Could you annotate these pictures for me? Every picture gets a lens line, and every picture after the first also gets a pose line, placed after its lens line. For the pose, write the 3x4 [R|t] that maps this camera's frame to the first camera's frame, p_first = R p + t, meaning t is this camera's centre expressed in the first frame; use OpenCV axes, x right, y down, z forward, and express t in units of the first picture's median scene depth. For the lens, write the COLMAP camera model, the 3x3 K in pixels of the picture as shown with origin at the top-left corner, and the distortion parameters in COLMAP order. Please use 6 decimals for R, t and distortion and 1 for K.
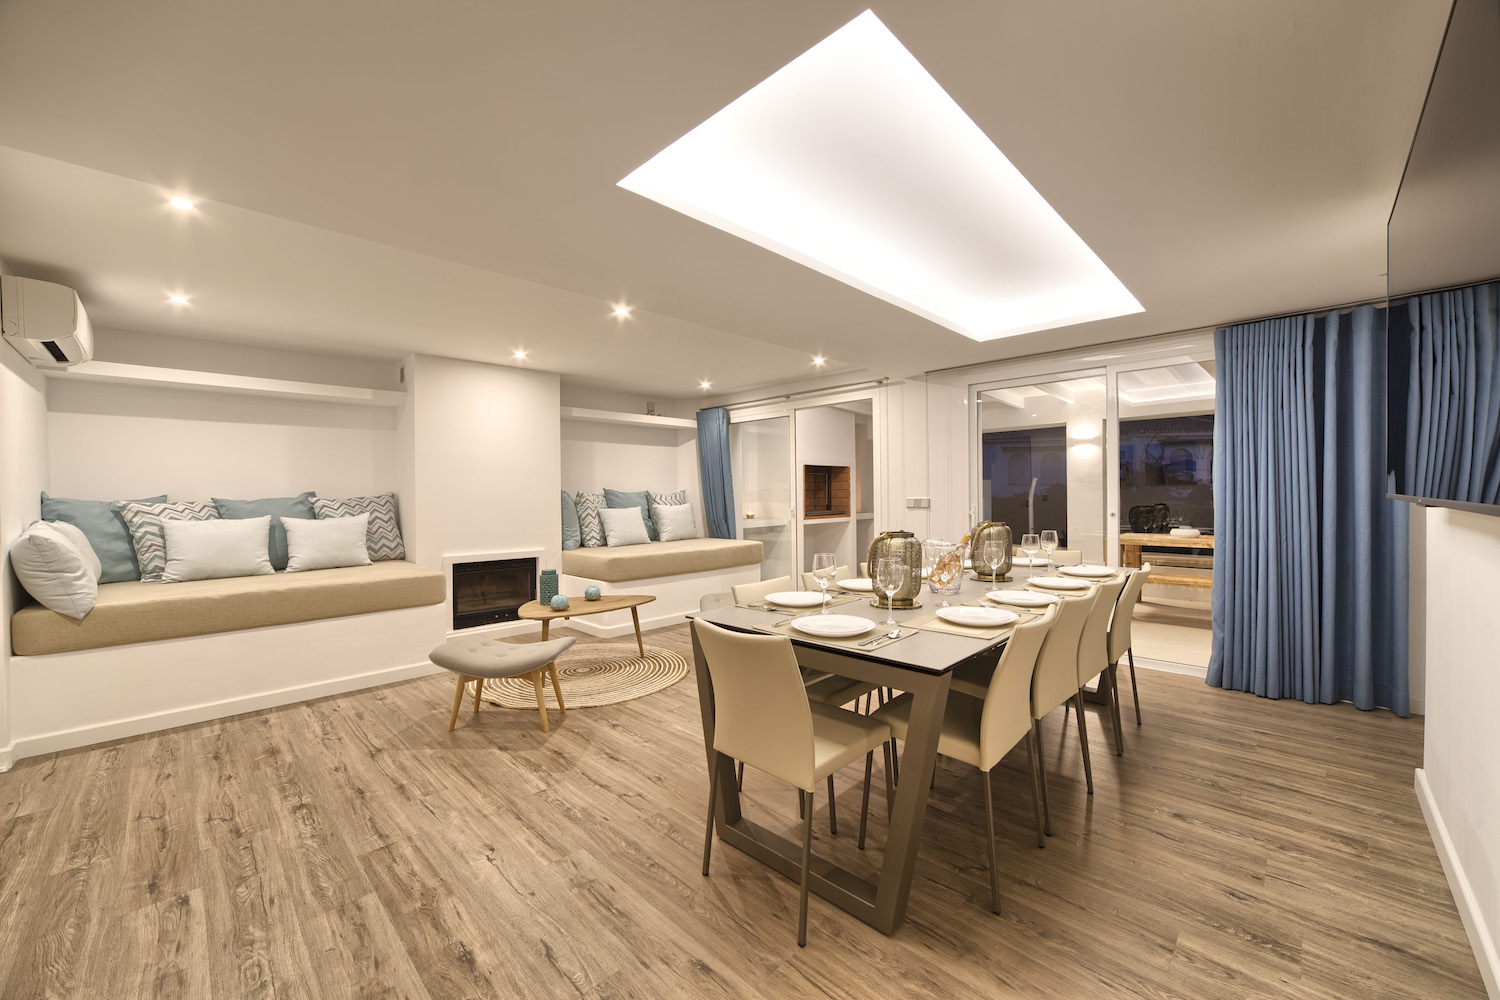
lens RADIAL K [[608.2, 0, 750.0], [0, 608.2, 500.0], [0, 0, 1]] dist [-0.043626, 0.015312]
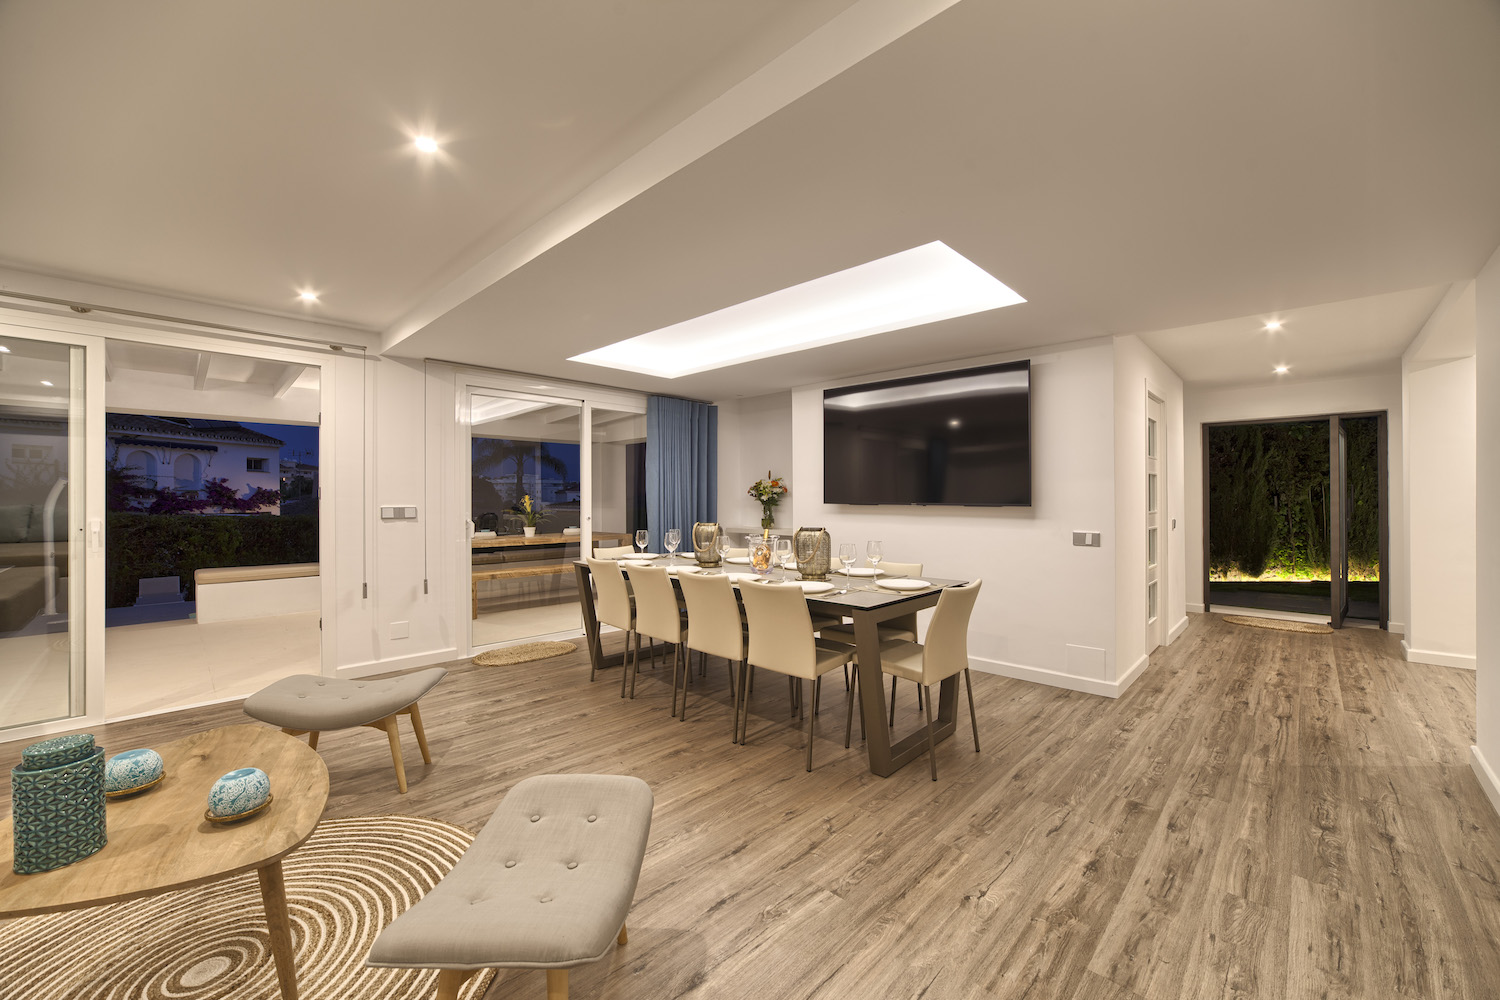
lens RADIAL K [[608.2, 0, 750.0], [0, 608.2, 500.0], [0, 0, 1]] dist [-0.043626, 0.015312]
pose [[-0.044453, 0.002538, 0.999008, -1.465888], [0.008121, 0.999965, -0.002179, -0.011448], [-0.998978, 0.008016, -0.044472, 1.521613]]
